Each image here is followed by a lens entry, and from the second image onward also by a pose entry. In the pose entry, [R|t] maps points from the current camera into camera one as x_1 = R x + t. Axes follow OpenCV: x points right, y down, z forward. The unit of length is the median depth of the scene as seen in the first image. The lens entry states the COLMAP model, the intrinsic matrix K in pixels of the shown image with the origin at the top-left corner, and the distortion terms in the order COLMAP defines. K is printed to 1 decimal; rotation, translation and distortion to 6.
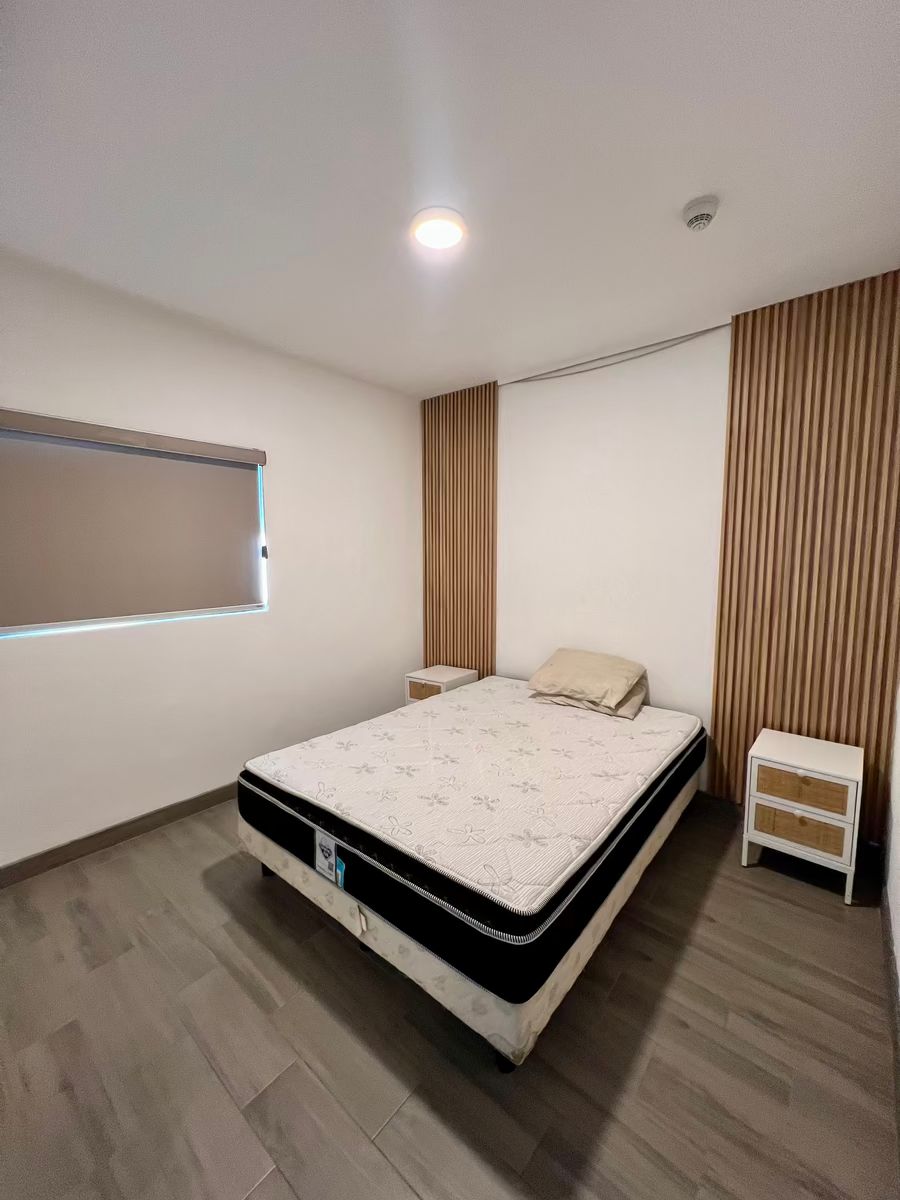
lens RADIAL K [[487.7, 0, 451.2], [0, 487.7, 597.7], [0, 0, 1]] dist [-0.000024, -0.000008]
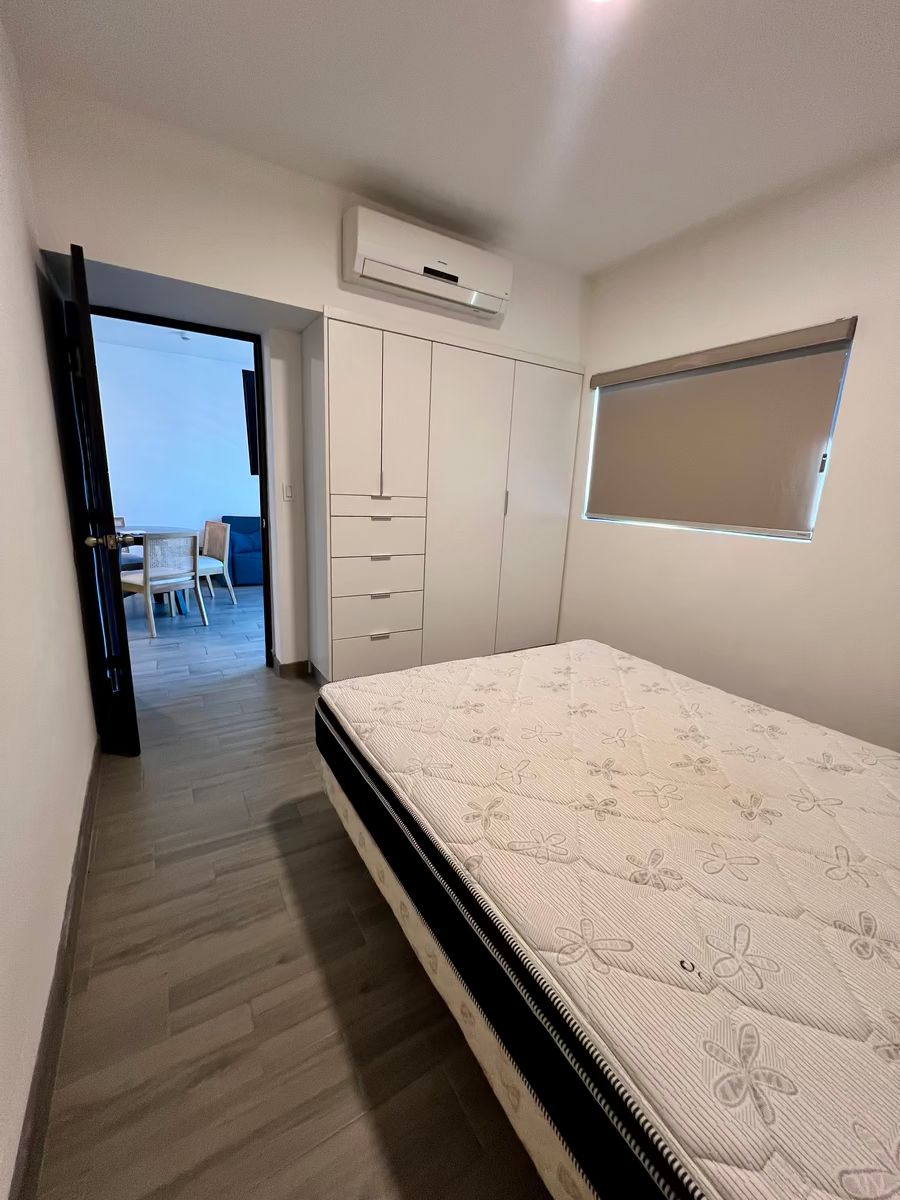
lens RADIAL K [[487.7, 0, 451.8], [0, 487.7, 600.2], [0, 0, 1]] dist [-0.000024, -0.000008]
pose [[-0.329857, 0.202815, -0.921987, 0.911589], [-0.137237, 0.955972, 0.259390, -0.016274], [0.934002, 0.212092, -0.287500, 1.205949]]
